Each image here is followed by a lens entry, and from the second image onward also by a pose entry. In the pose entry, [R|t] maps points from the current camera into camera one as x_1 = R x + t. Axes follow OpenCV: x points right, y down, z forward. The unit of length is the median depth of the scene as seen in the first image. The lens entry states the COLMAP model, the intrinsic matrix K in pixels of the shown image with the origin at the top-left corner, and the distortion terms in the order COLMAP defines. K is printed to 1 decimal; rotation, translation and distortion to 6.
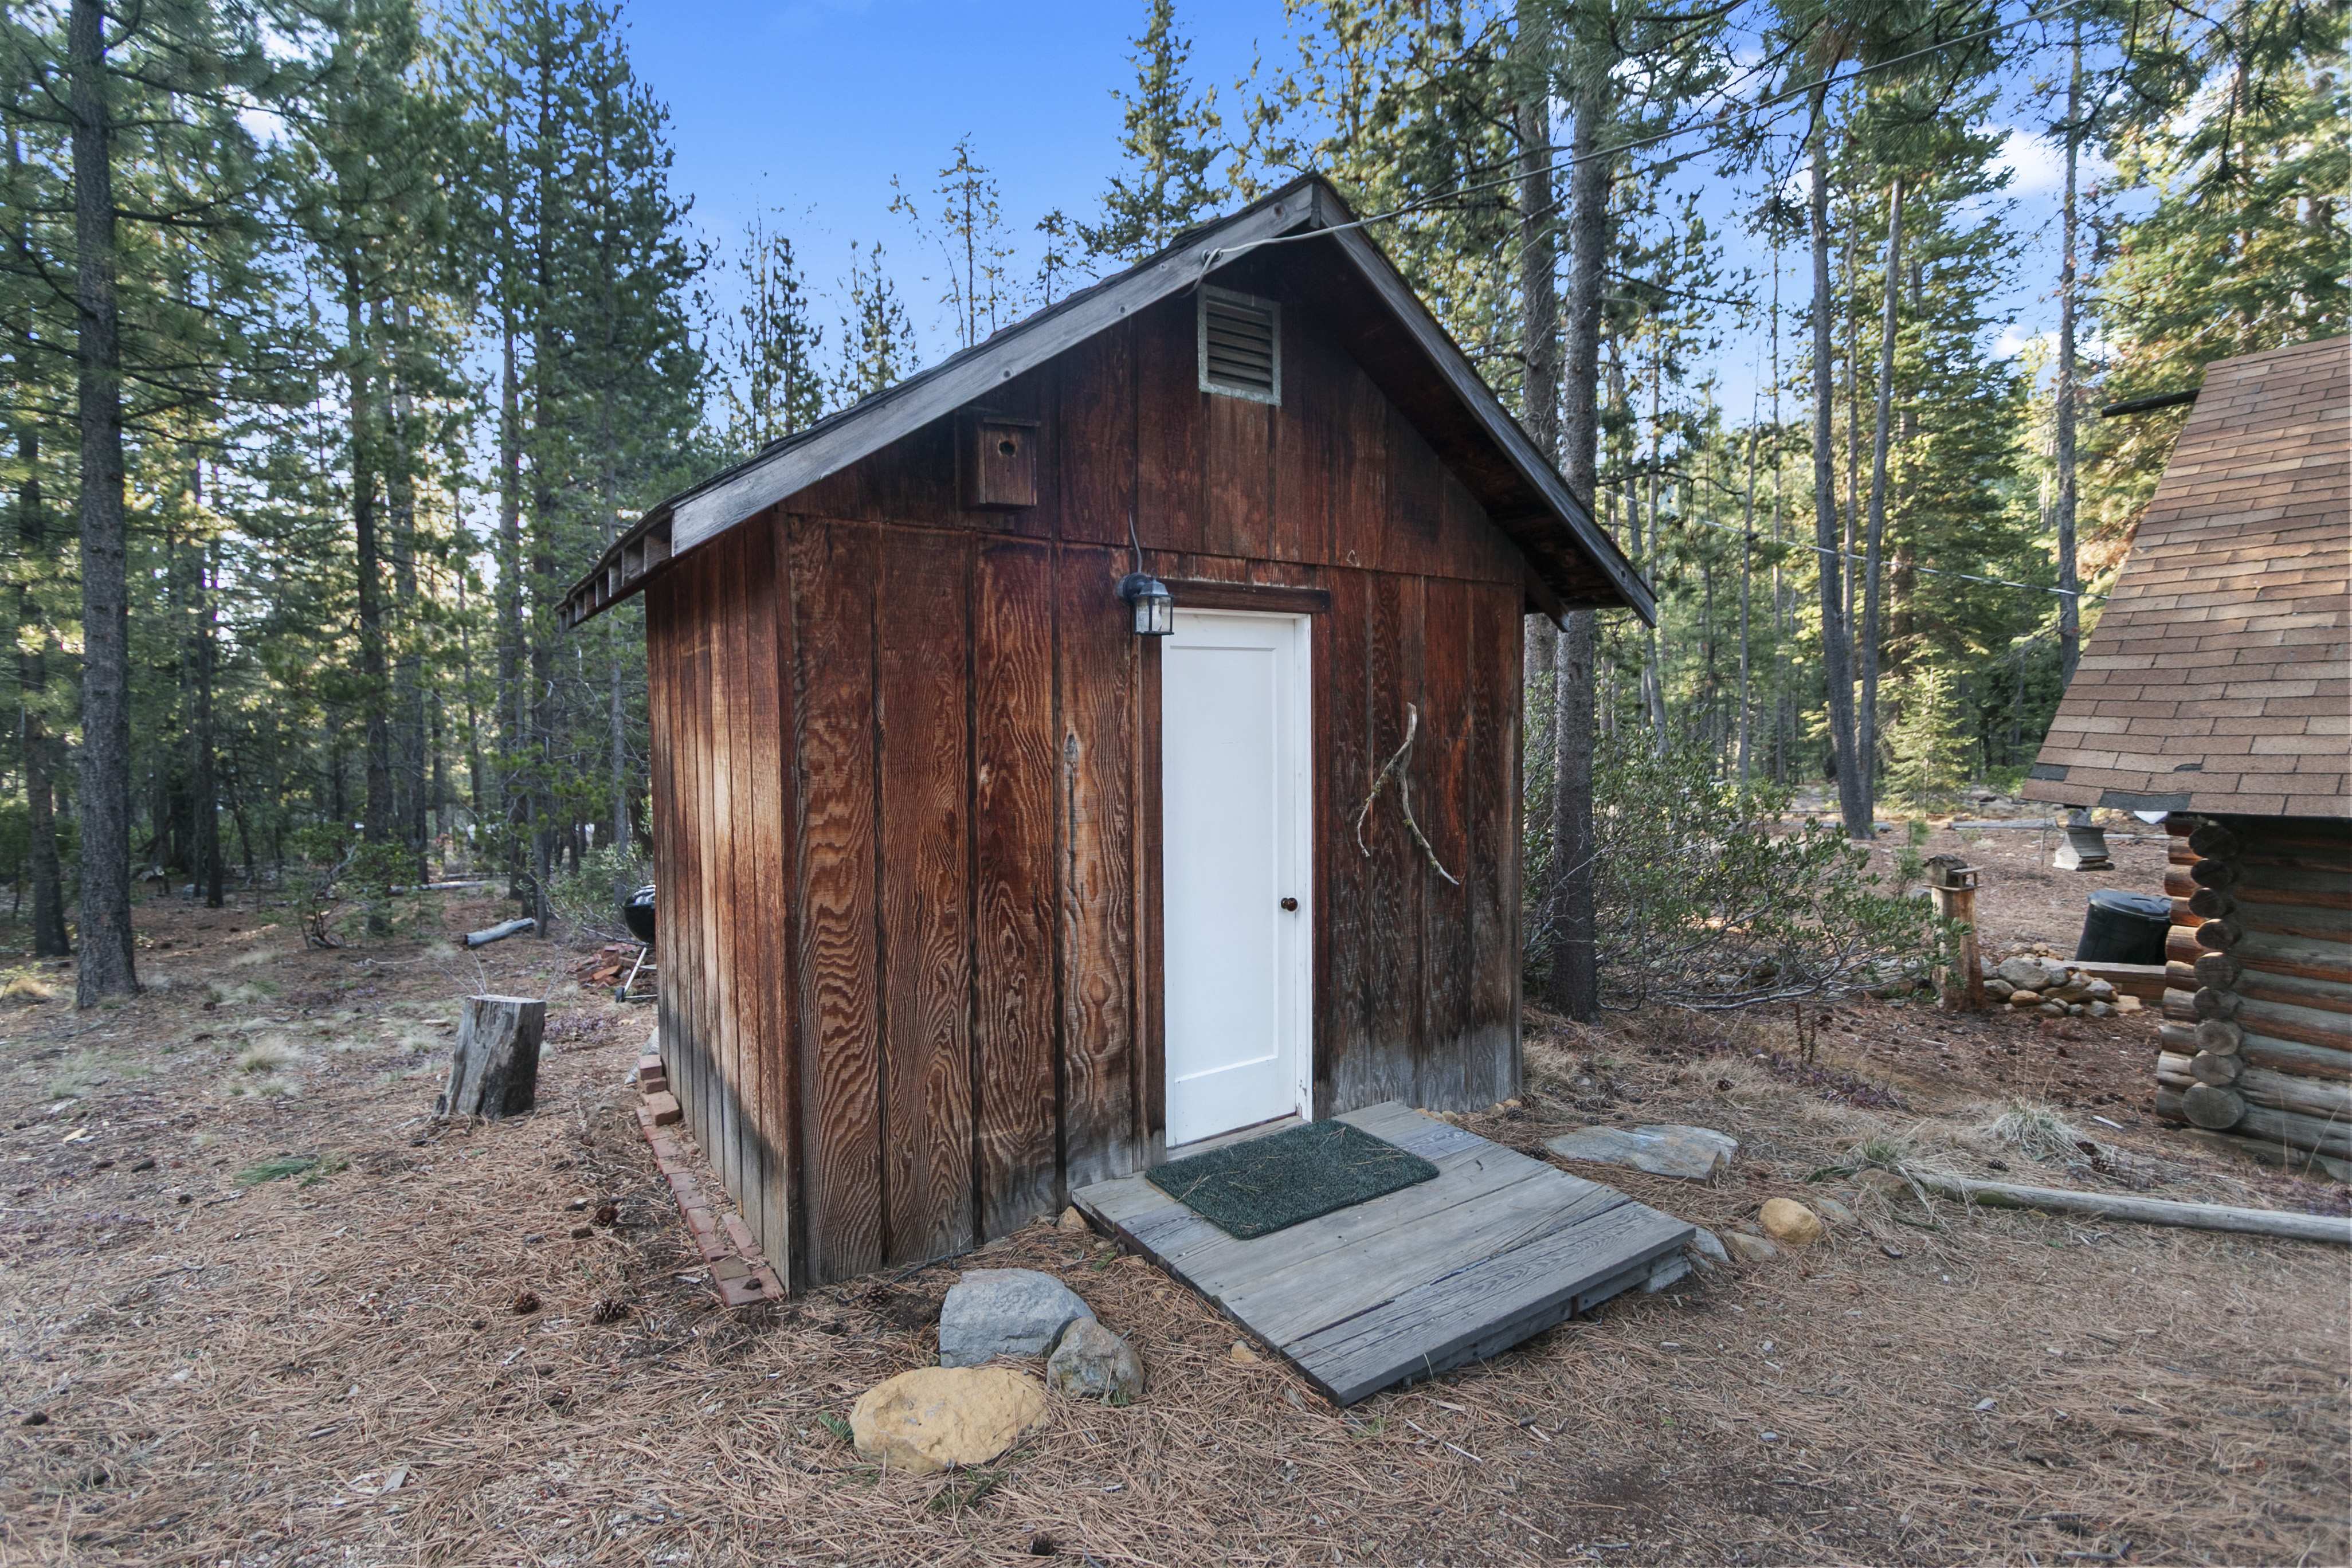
lens RADIAL K [[1048.4, 0, 1093.3], [0, 1048.4, 708.4], [0, 0, 1]] dist [0.007708, -0.000125]
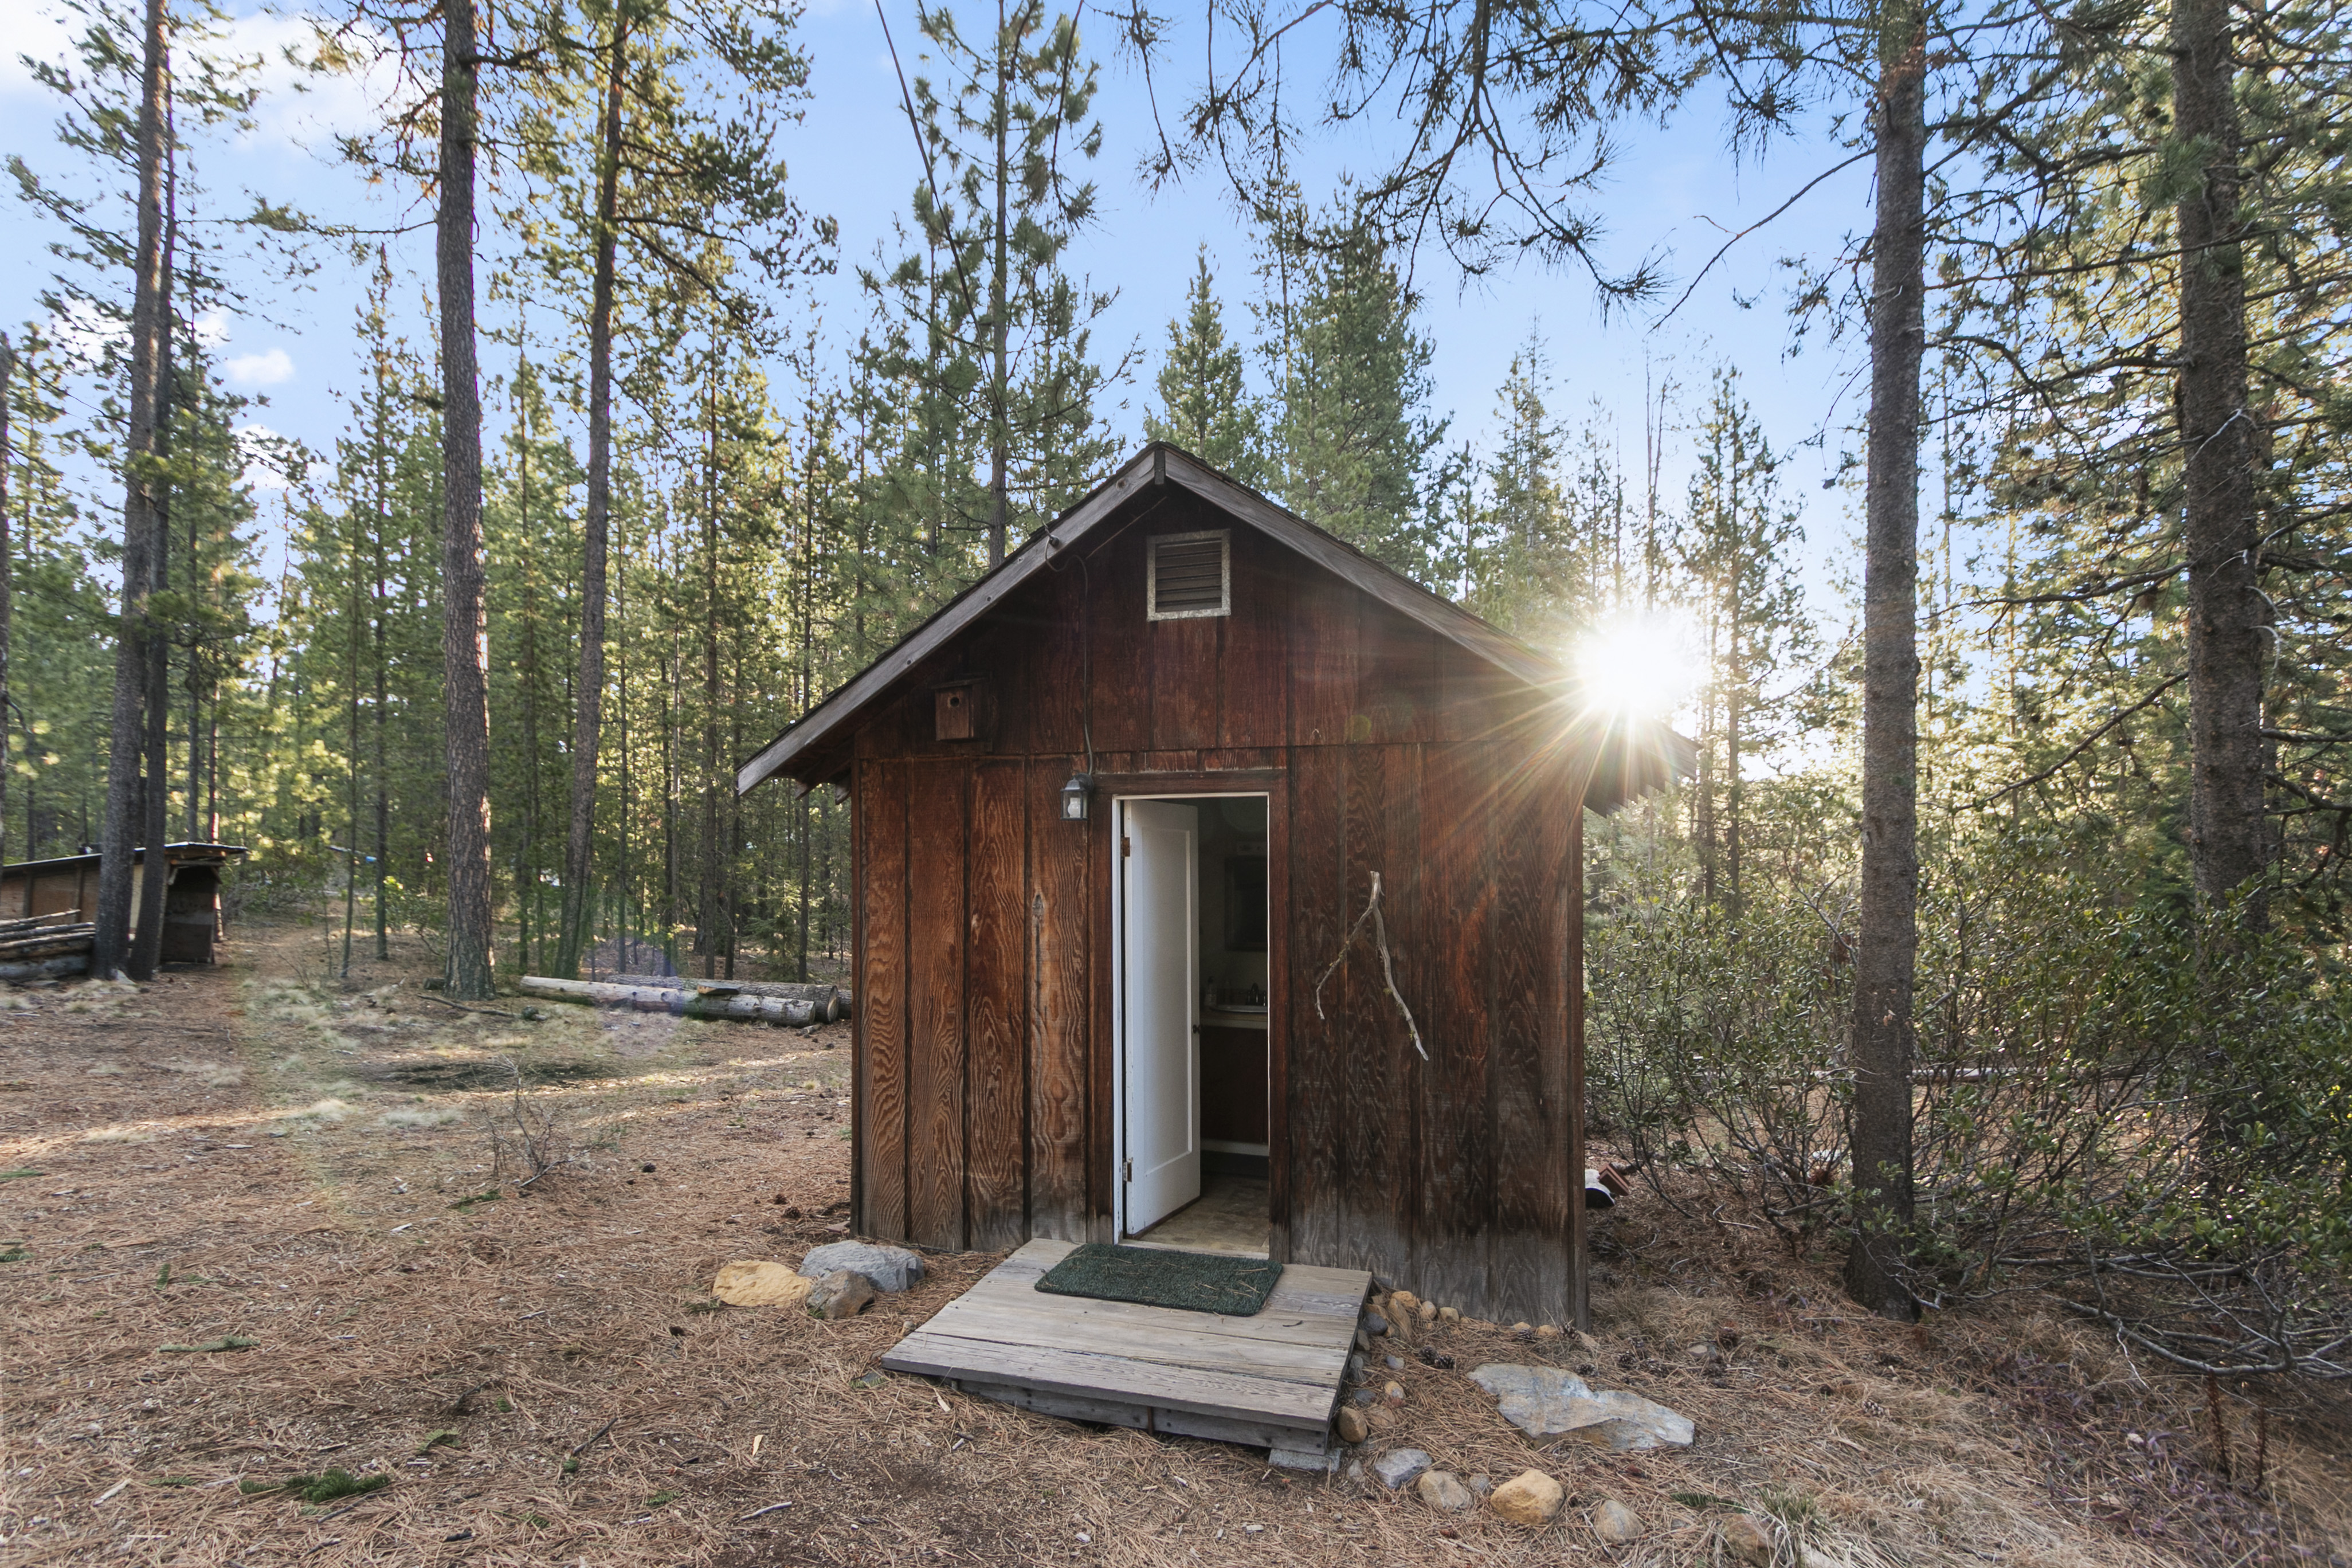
lens RADIAL K [[1048.4, 0, 1164.4], [0, 1048.4, 794.8], [0, 0, 1]] dist [0.007708, -0.000125]
pose [[0.669851, -0.052940, -0.740606, 1.096546], [-0.000412, 0.997428, -0.071670, -0.007106], [0.742495, 0.048313, 0.668107, 0.201042]]
